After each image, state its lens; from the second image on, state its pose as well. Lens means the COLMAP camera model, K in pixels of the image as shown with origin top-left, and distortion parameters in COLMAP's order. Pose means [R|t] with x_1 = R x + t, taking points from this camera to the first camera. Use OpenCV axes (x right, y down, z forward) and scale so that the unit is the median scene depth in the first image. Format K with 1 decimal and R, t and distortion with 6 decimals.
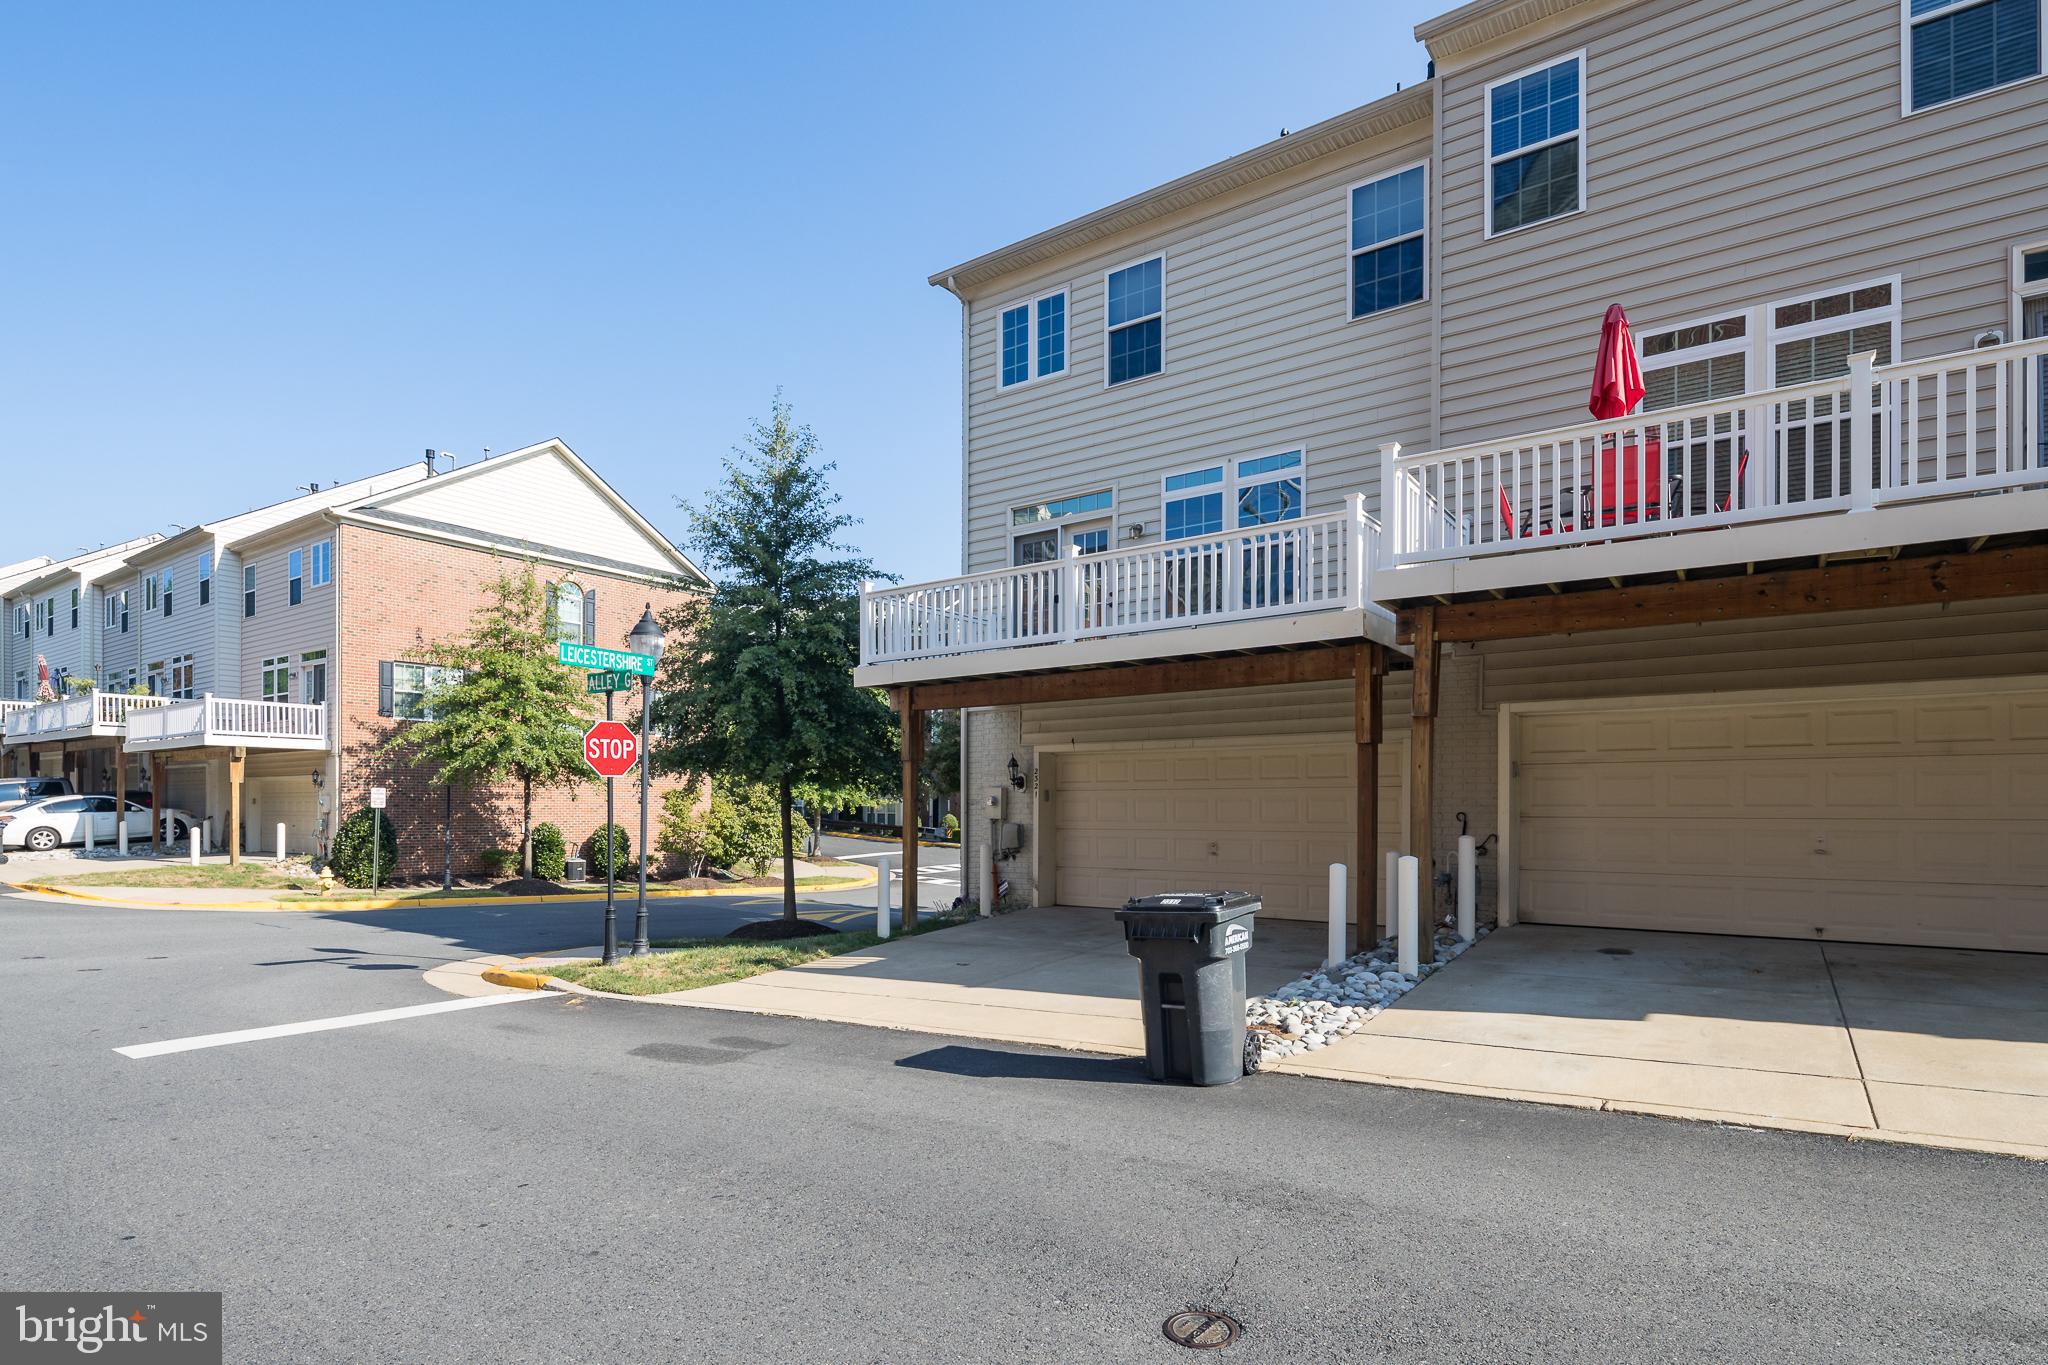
lens RADIAL K [[1050.4, 0, 995.8], [0, 1050.4, 808.5], [0, 0, 1]] dist [0.002691, -0.001688]
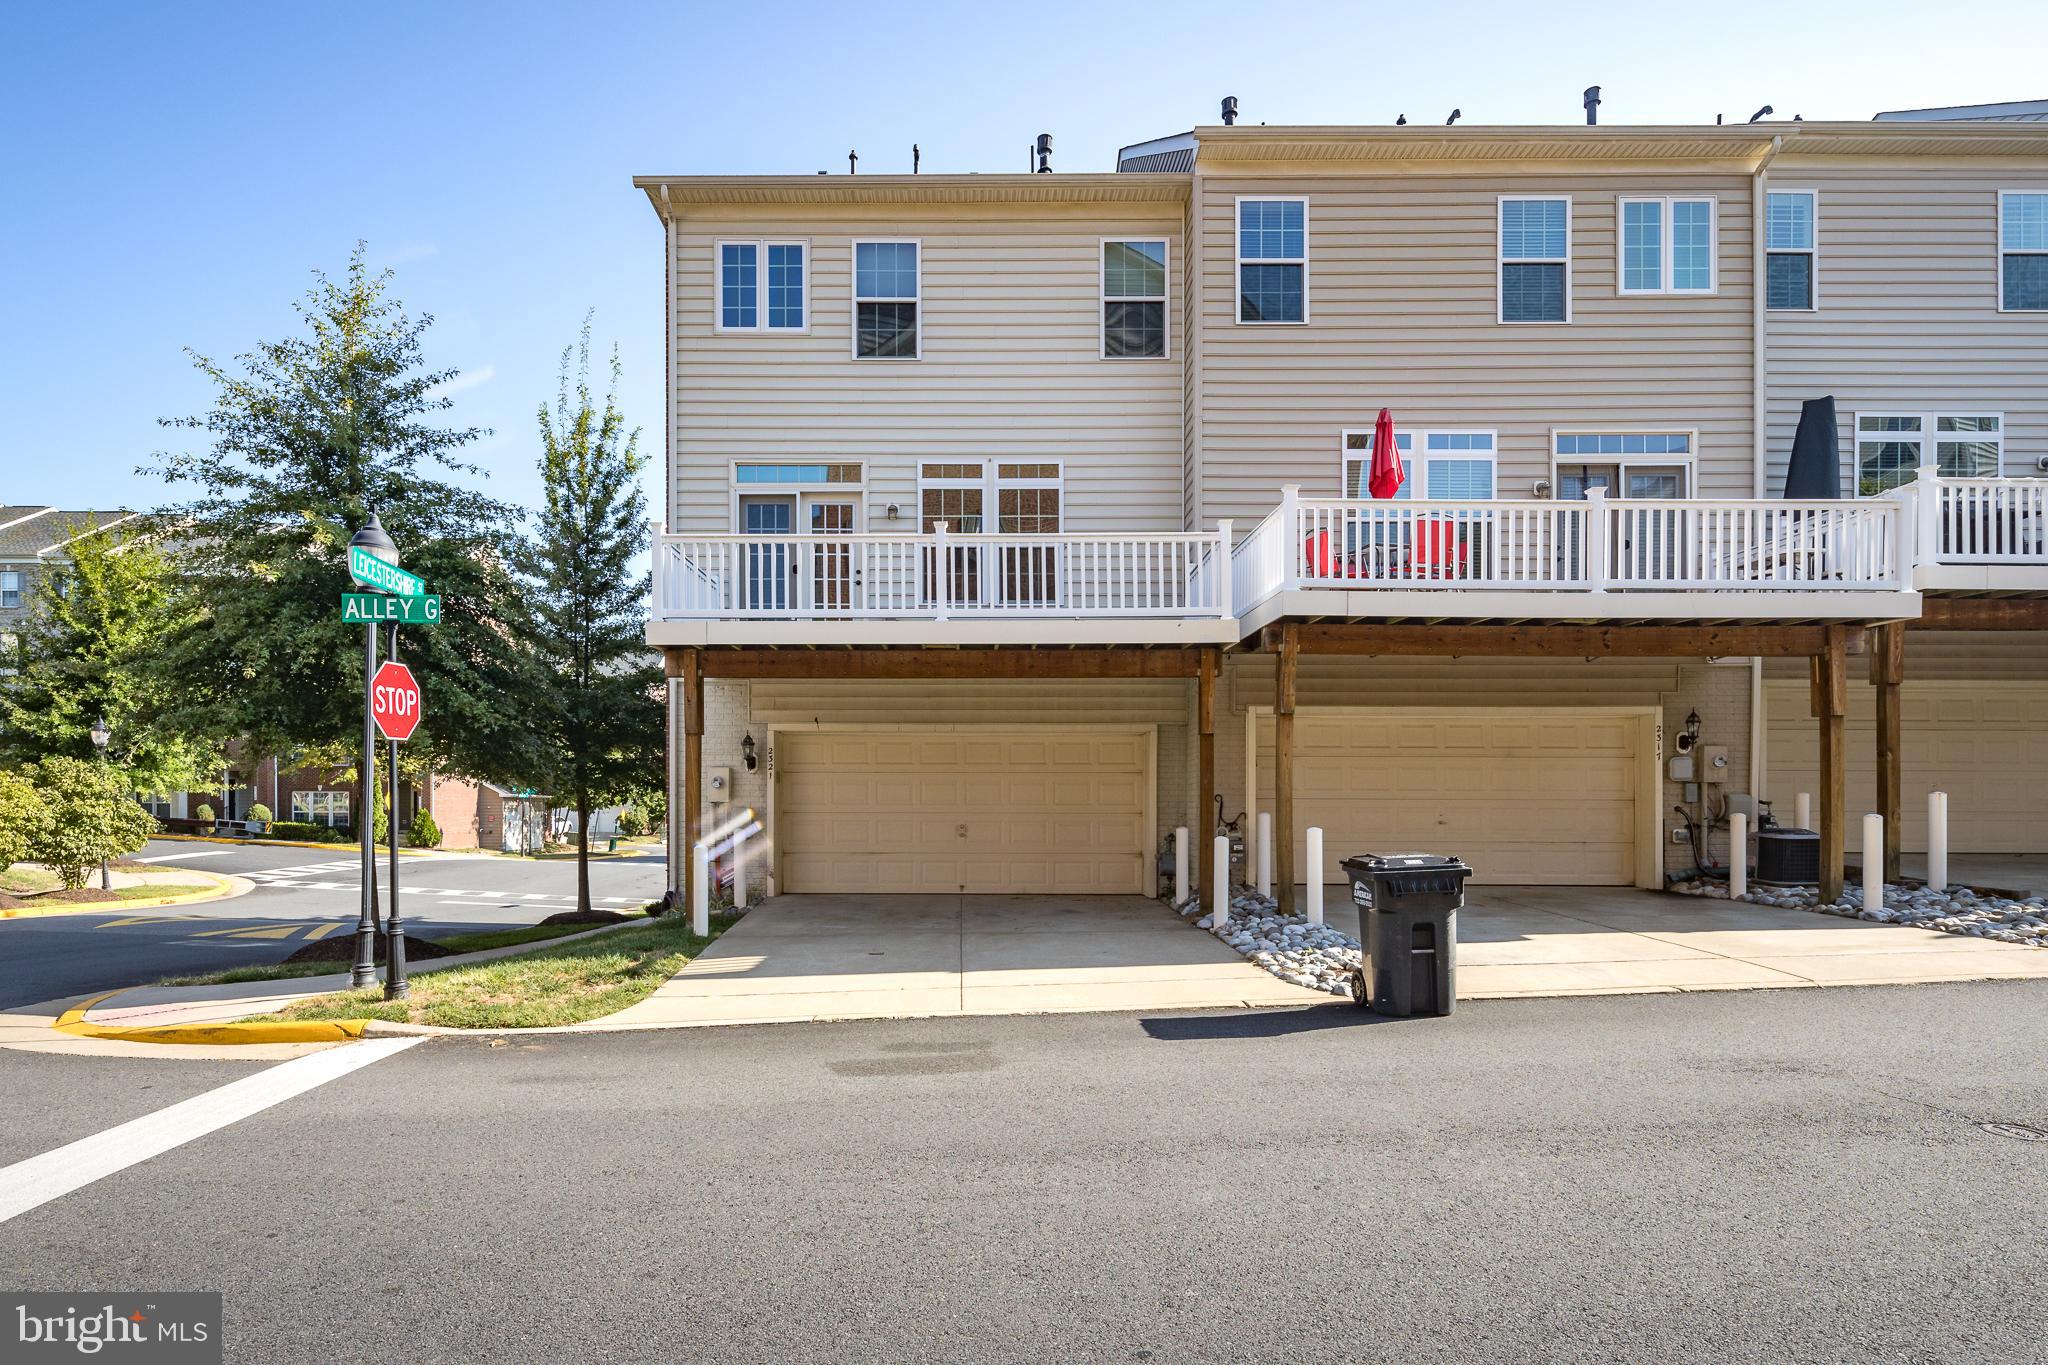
lens RADIAL K [[1050.4, 0, 995.8], [0, 1050.4, 808.5], [0, 0, 1]] dist [0.002691, -0.001688]
pose [[0.812000, -0.002210, 0.583654, -0.374662], [-0.002414, 0.999972, 0.007145, 0.009314], [-0.583653, -0.007210, 0.811971, 0.136349]]
